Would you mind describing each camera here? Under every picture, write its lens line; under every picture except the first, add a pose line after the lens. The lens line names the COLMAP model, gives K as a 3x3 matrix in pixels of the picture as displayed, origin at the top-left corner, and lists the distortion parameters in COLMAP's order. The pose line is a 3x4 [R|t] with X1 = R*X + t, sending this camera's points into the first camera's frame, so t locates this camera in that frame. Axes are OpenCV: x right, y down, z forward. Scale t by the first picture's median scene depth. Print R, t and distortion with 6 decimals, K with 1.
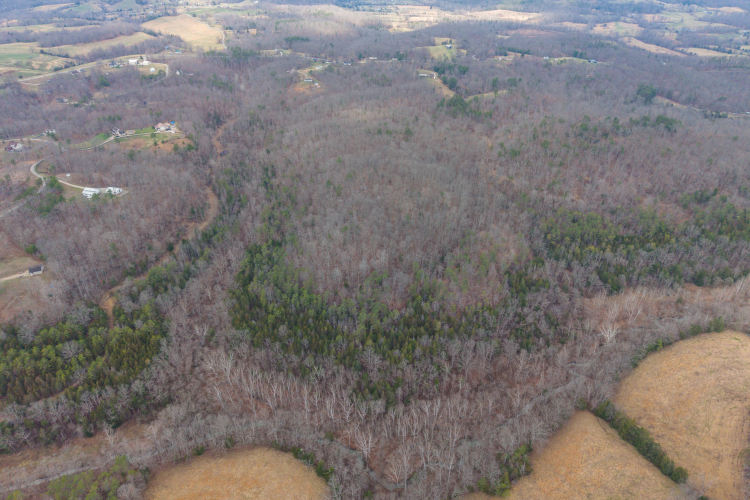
lens RADIAL K [[508.3, 0, 375.0], [0, 508.3, 250.0], [0, 0, 1]] dist [0.001310, -0.003664]
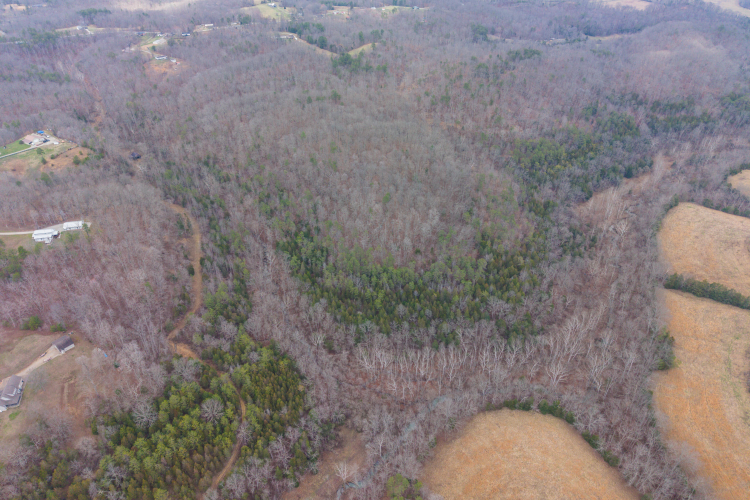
lens RADIAL K [[508.3, 0, 375.0], [0, 508.3, 250.0], [0, 0, 1]] dist [0.001310, -0.003664]
pose [[0.877134, -0.275011, 0.393706, -0.343800], [0.245358, 0.961354, 0.124893, -0.052139], [-0.412838, -0.012949, 0.910713, 0.076000]]
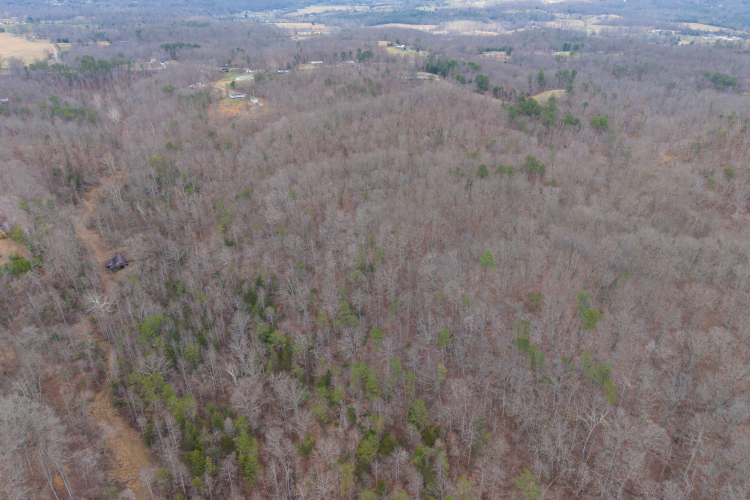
lens RADIAL K [[498.2, 0, 372.1], [0, 498.2, 247.7], [0, 0, 1]] dist [0.016037, -0.005958]
pose [[0.957762, -0.139227, 0.251609, -0.214665], [0.153970, 0.987274, -0.039786, -0.166169], [-0.242867, 0.076846, 0.967011, 0.604482]]
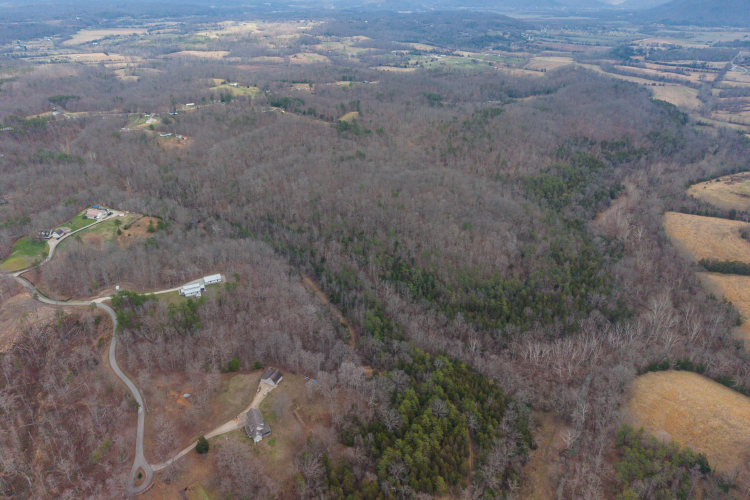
lens RADIAL K [[498.2, 0, 372.1], [0, 498.2, 247.7], [0, 0, 1]] dist [0.016037, -0.005958]
pose [[0.742514, -0.309646, 0.593963, -0.635362], [0.346675, 0.936385, 0.054780, -0.096313], [-0.573140, 0.165237, 0.802625, 0.157734]]
